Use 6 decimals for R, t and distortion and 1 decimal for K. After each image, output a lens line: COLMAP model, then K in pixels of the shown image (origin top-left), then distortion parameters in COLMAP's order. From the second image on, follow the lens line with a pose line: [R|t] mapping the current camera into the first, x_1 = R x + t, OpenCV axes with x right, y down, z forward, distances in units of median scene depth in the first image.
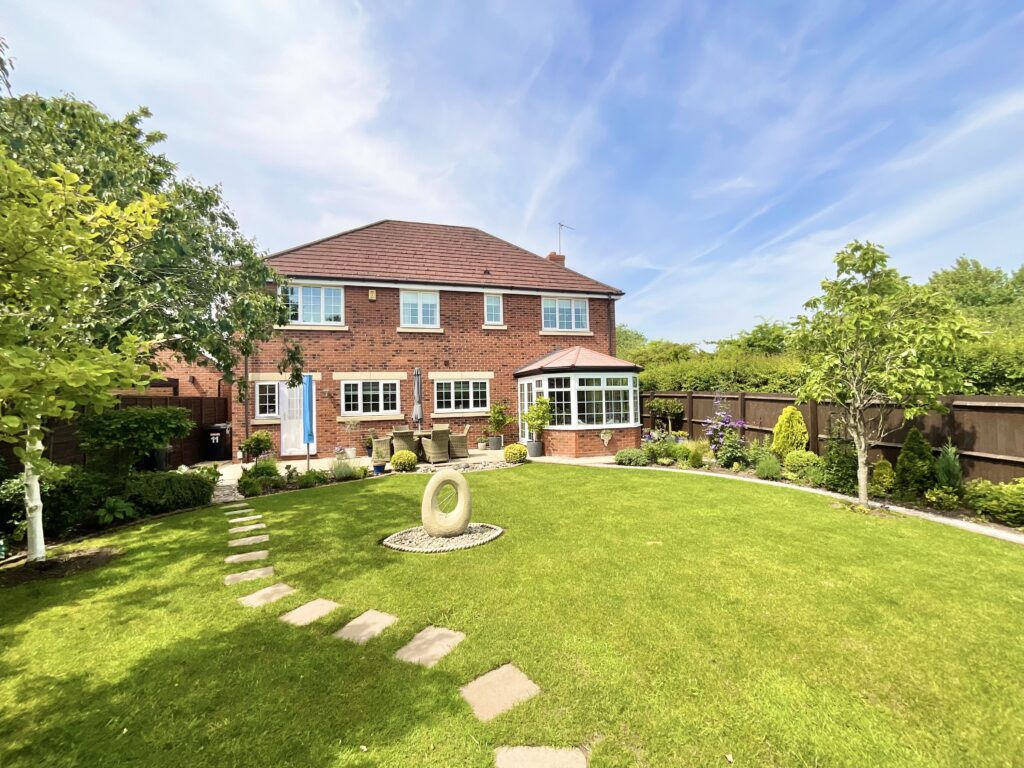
lens RADIAL K [[415.7, 0, 512.0], [0, 415.7, 384.0], [0, 0, 1]] dist [0.000698, 0.000033]
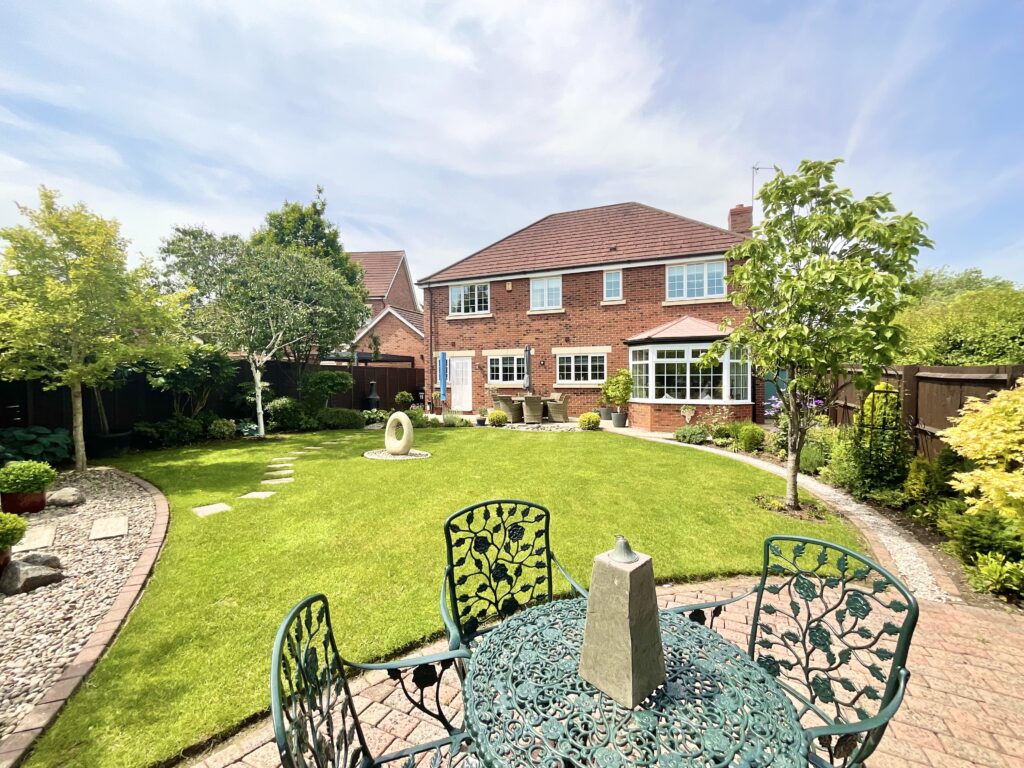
lens RADIAL K [[415.7, 0, 512.0], [0, 415.7, 384.0], [0, 0, 1]] dist [0.000698, 0.000033]
pose [[0.786408, 0.028060, -0.617070, 0.422623], [0.006155, 0.998562, 0.053252, 0.009091], [0.617677, -0.045676, 0.785105, 0.024693]]
